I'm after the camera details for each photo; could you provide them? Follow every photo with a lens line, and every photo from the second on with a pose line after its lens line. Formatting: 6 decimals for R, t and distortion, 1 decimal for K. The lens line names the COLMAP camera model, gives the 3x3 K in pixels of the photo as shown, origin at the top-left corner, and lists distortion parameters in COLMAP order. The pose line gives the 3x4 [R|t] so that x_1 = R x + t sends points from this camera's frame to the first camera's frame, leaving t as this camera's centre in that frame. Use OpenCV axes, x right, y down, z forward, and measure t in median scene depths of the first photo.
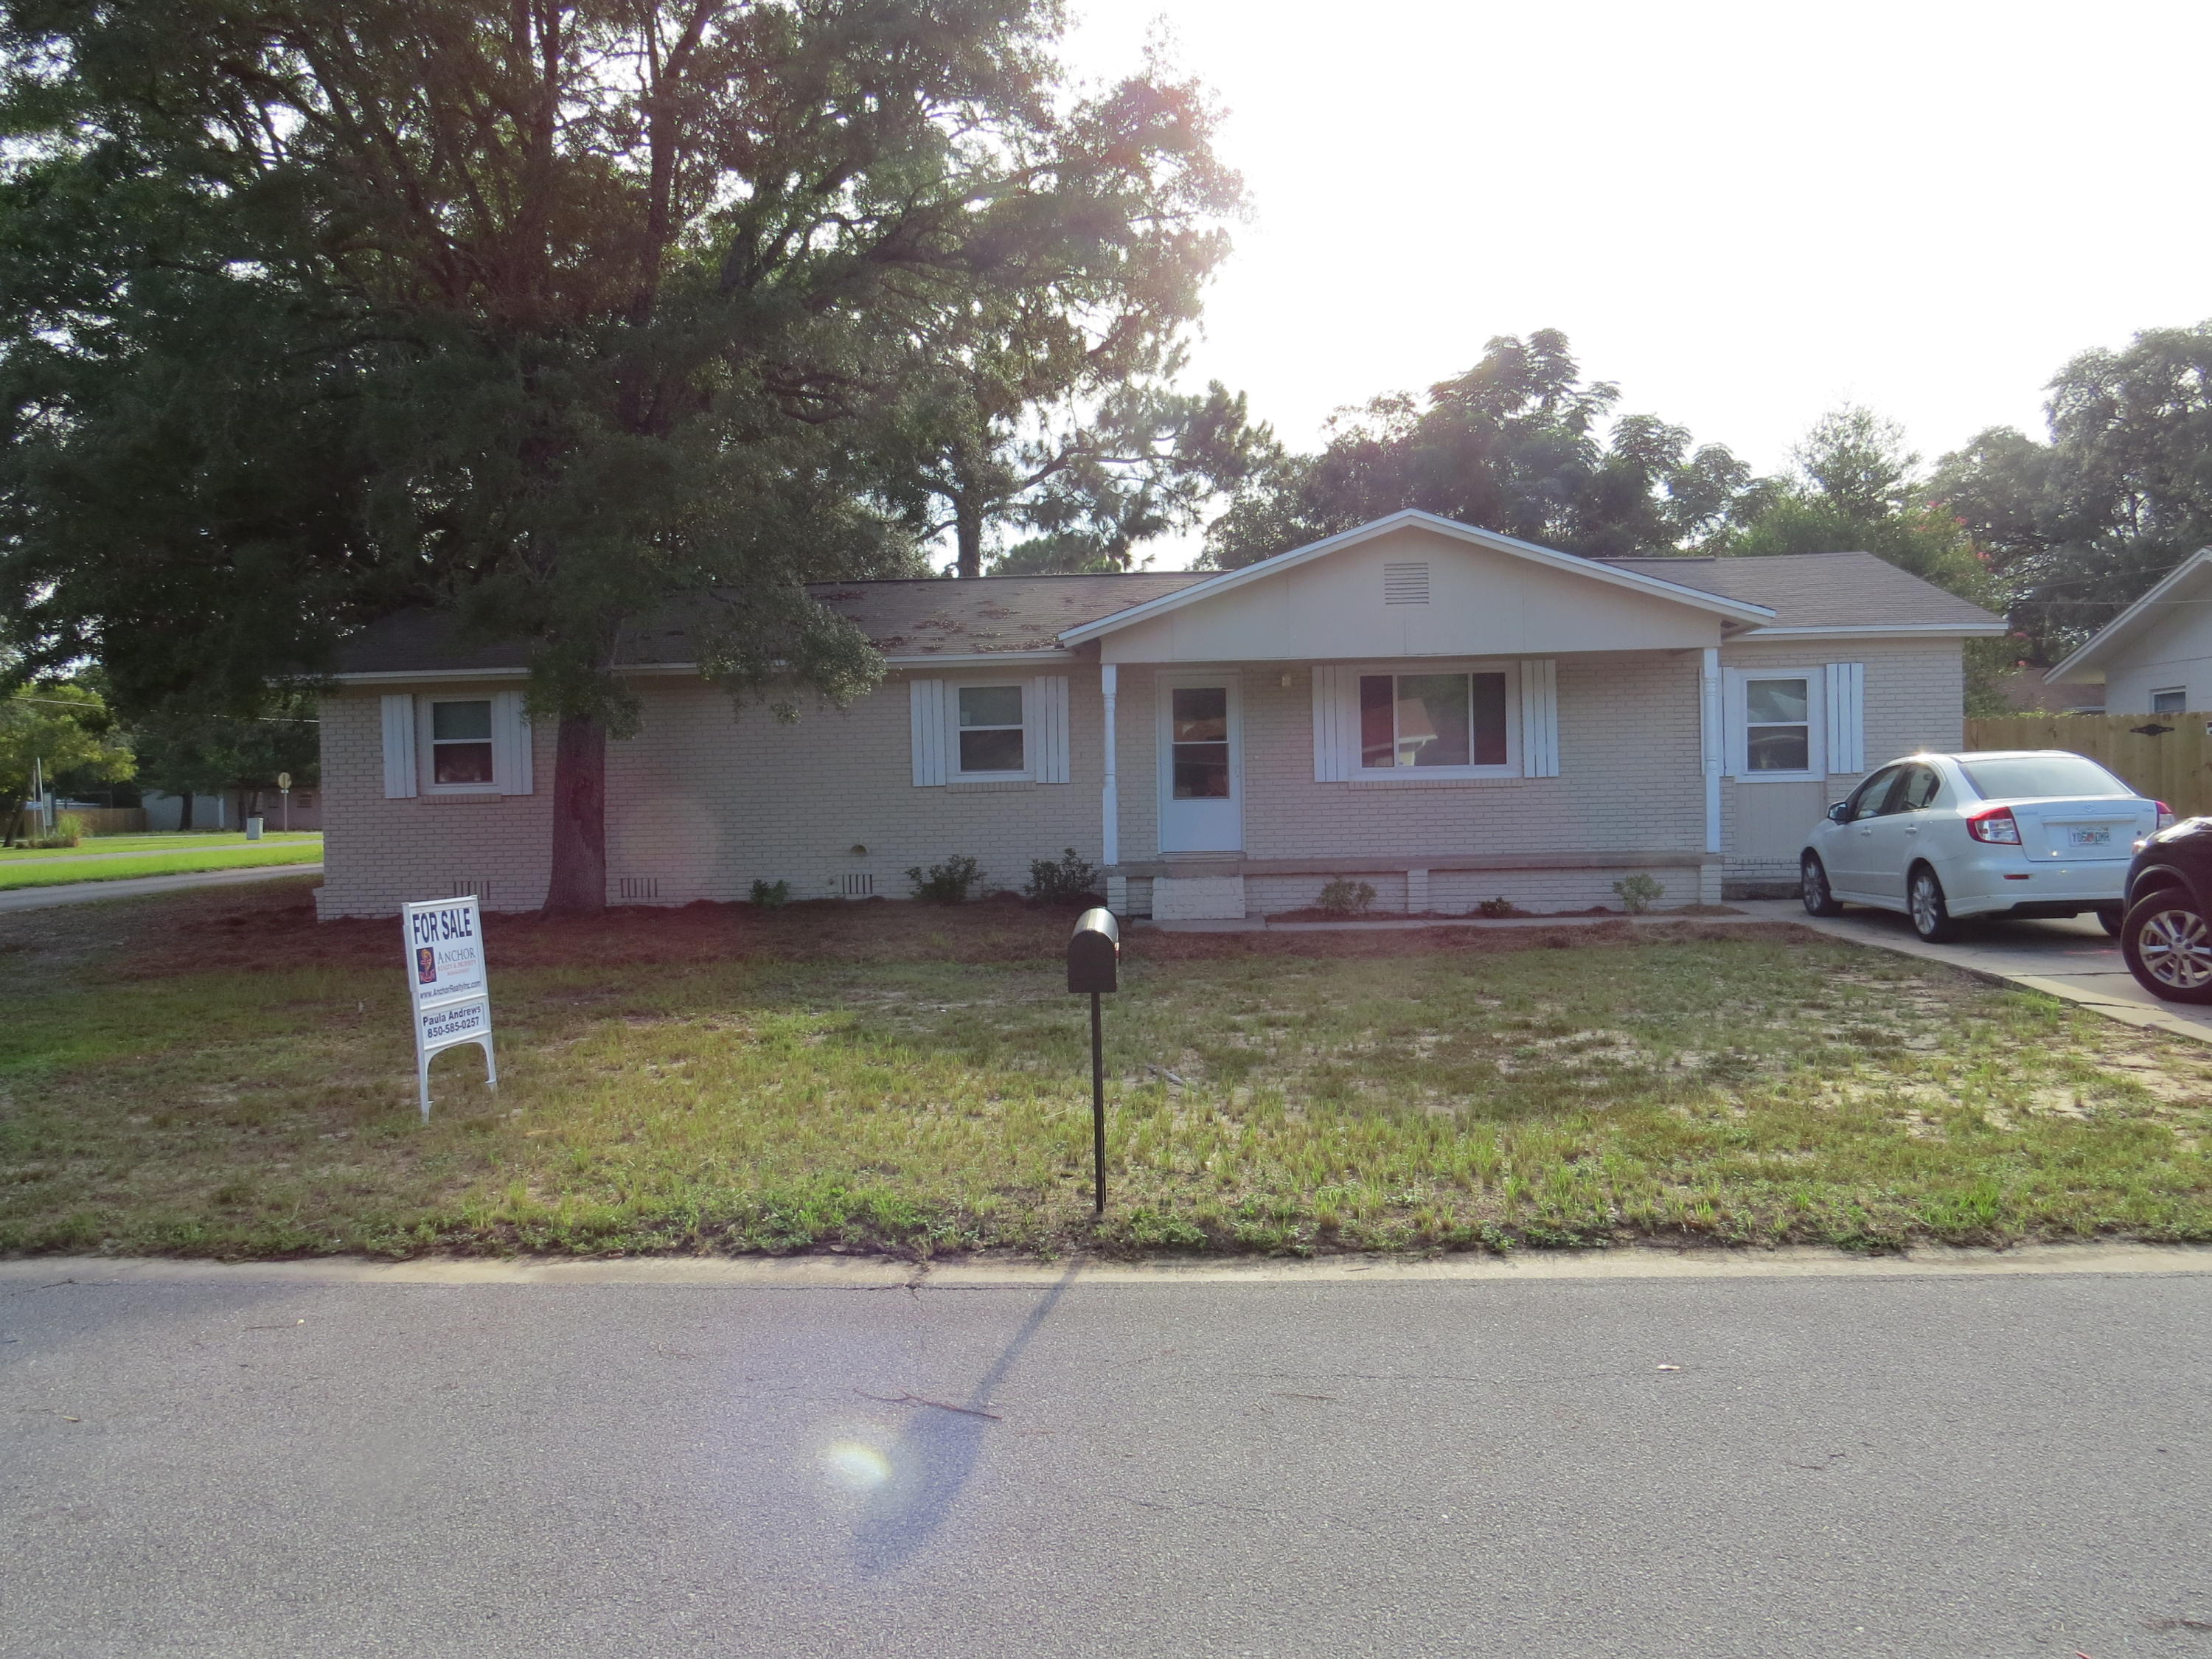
lens RADIAL K [[1652.1, 0, 1106.3], [0, 1652.1, 828.7], [0, 0, 1]] dist [-0.015748, -0.002954]
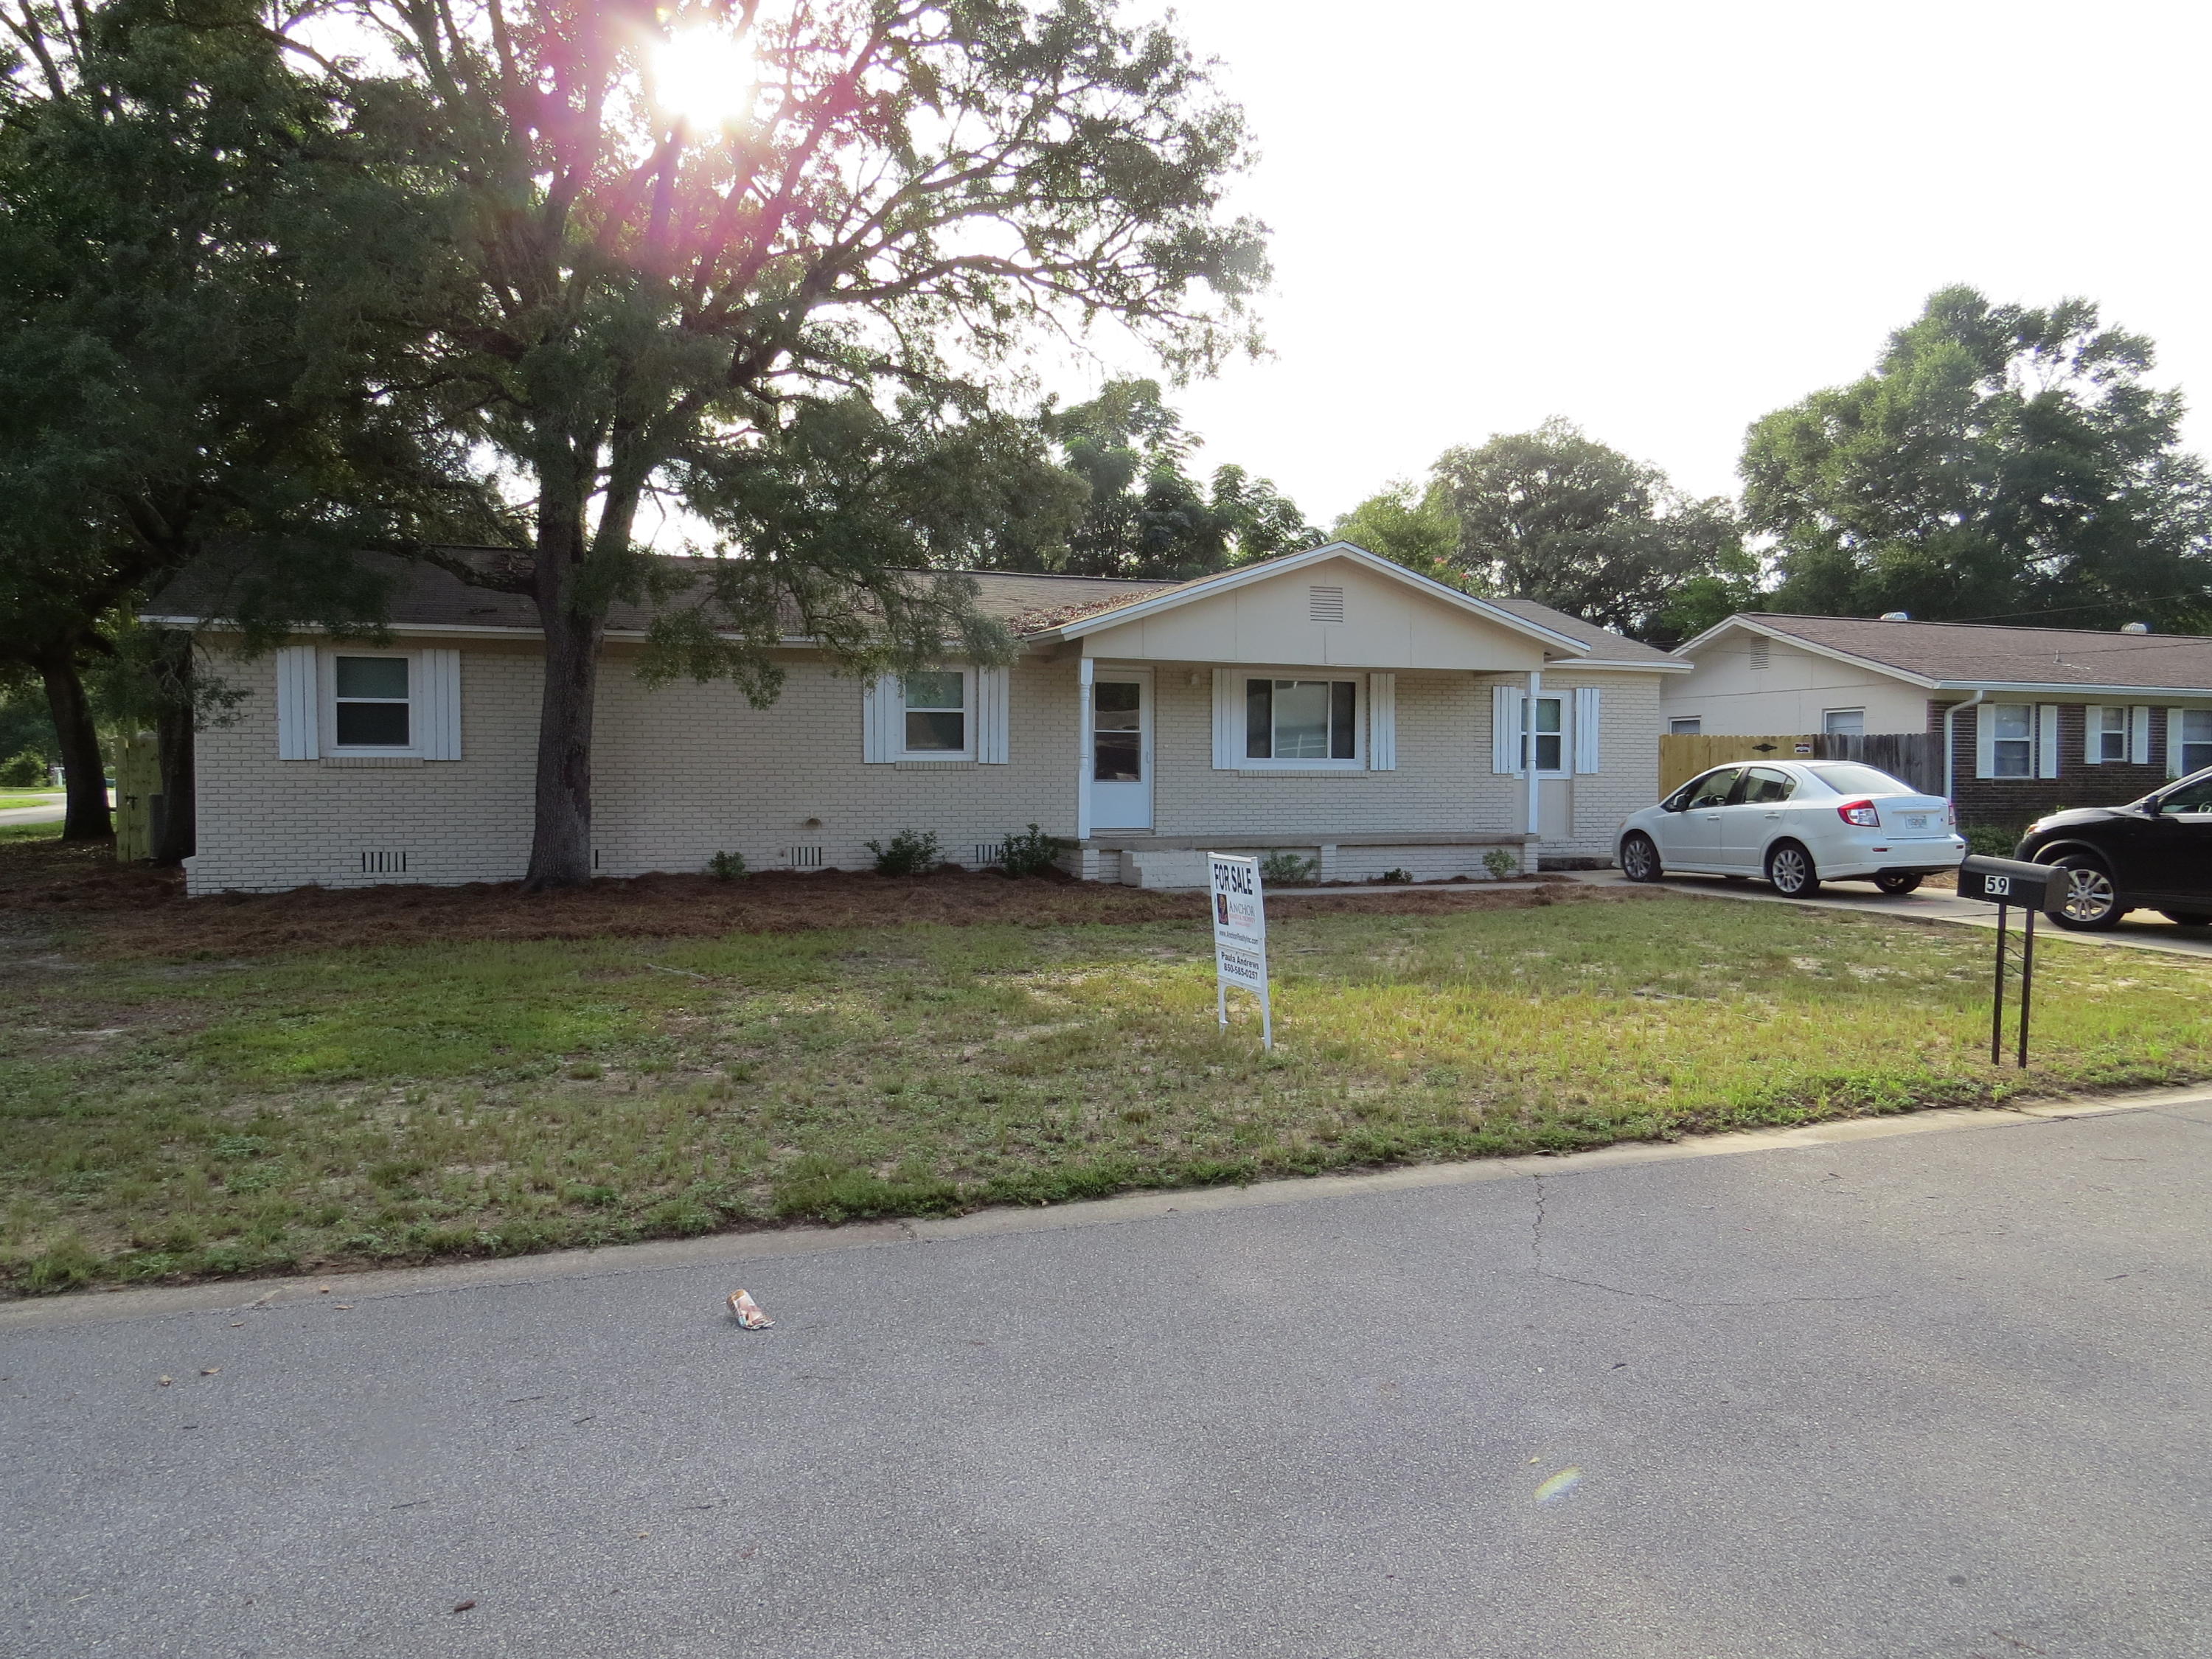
lens RADIAL K [[1566.2, 0, 1130.3], [0, 1566.2, 764.0], [0, 0, 1]] dist [-0.030444, 0.013289]
pose [[0.912549, 0.028009, 0.408006, -0.373535], [-0.014232, 0.999223, -0.036764, 0.009197], [-0.408719, 0.027742, 0.912239, 0.029738]]
